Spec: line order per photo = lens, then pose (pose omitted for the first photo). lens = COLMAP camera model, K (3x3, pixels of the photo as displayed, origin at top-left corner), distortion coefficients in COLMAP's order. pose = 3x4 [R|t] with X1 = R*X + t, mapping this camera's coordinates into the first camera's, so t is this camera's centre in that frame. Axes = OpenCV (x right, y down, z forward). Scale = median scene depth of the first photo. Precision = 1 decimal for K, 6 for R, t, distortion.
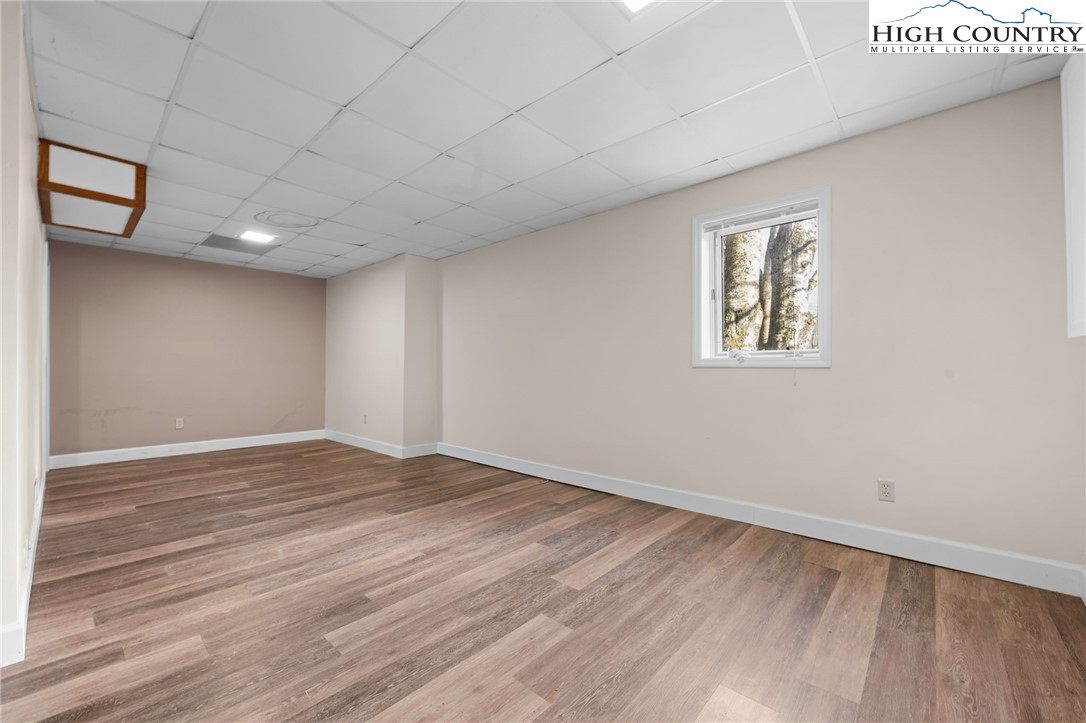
lens RADIAL K [[424.6, 0, 546.3], [0, 424.6, 366.5], [0, 0, 1]] dist [-0.004482, -0.000060]
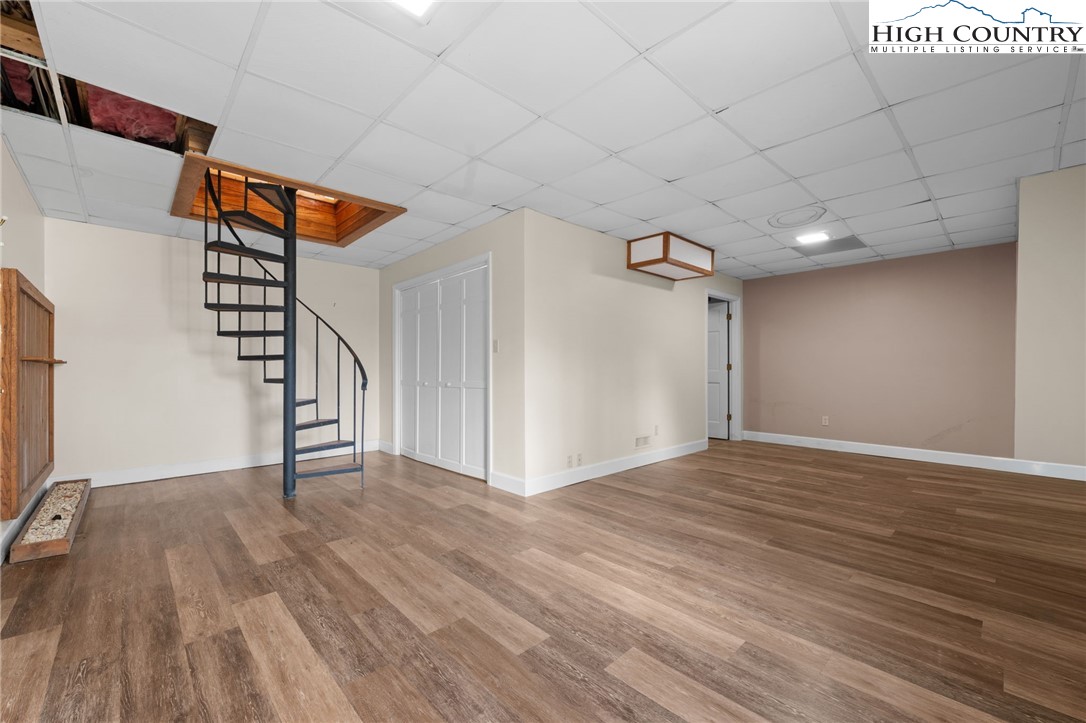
lens RADIAL K [[448.3, 0, 540.2], [0, 448.3, 361.7], [0, 0, 1]] dist [-0.004205, -0.000023]
pose [[-0.083219, -0.013925, -0.996434, 0.702642], [-0.001010, 0.999903, -0.013889, 0.000254], [0.996531, -0.000149, -0.083225, 0.767797]]
